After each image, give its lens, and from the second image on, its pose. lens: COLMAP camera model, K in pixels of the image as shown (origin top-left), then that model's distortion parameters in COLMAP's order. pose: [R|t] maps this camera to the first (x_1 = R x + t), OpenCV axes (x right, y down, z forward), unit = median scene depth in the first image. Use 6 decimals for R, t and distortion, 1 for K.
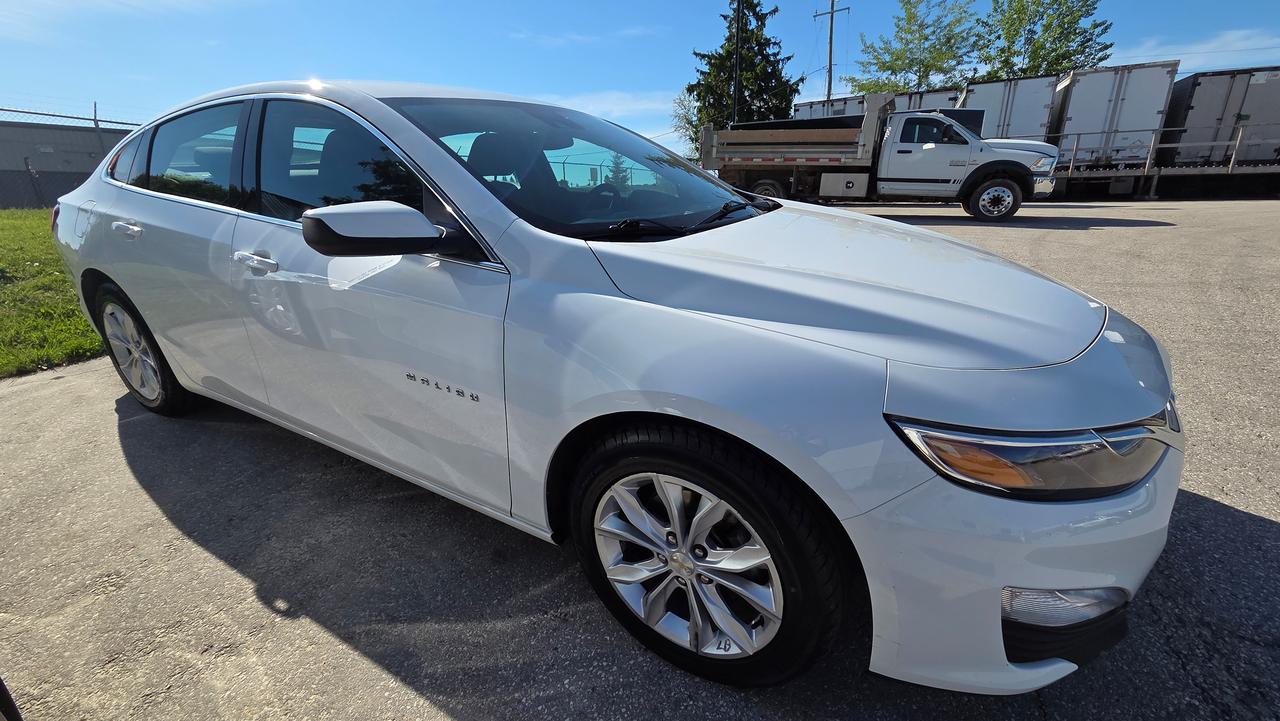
lens RADIAL K [[501.0, 0, 640.1], [0, 501.0, 382.6], [0, 0, 1]] dist [-0.001450, 0.000033]
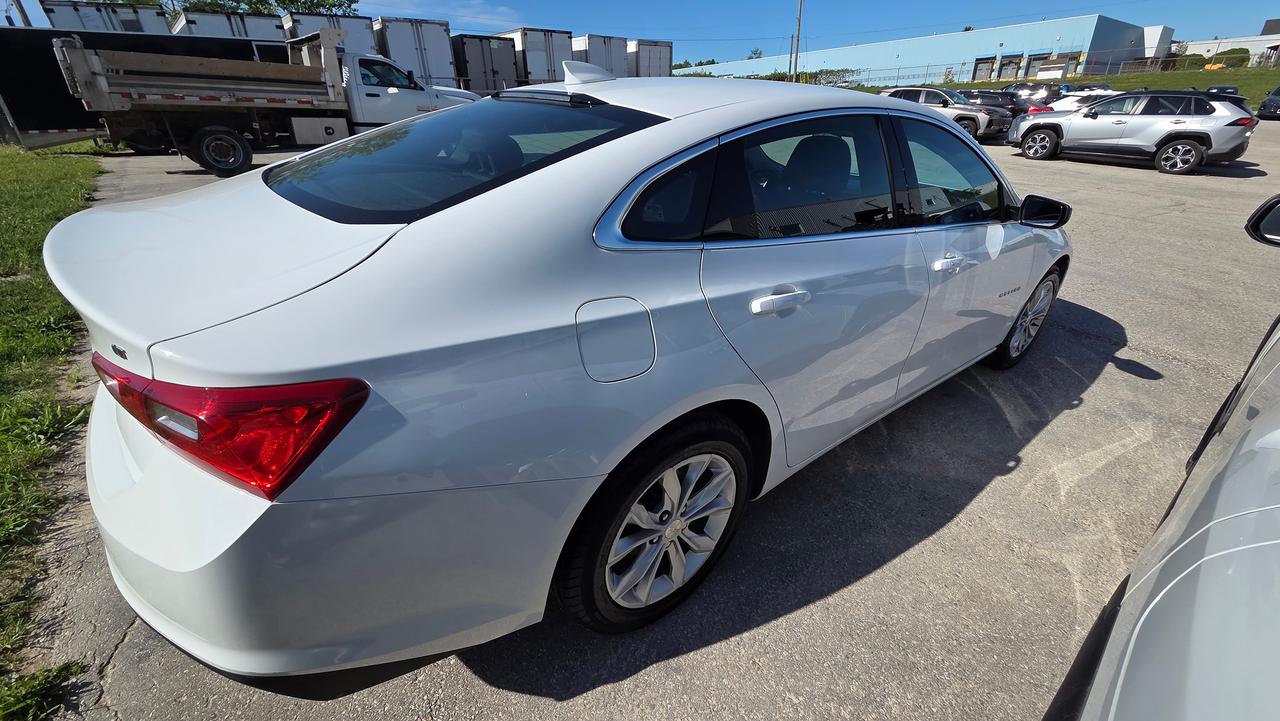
lens RADIAL K [[521.7, 0, 639.4], [0, 521.7, 358.4], [0, 0, 1]] dist [0.001234, 0.000242]
pose [[0.381311, -0.391911, 0.837262, -0.321320], [0.340142, 0.901634, 0.267133, -0.090860], [-0.859596, 0.182927, 0.477108, 0.156526]]
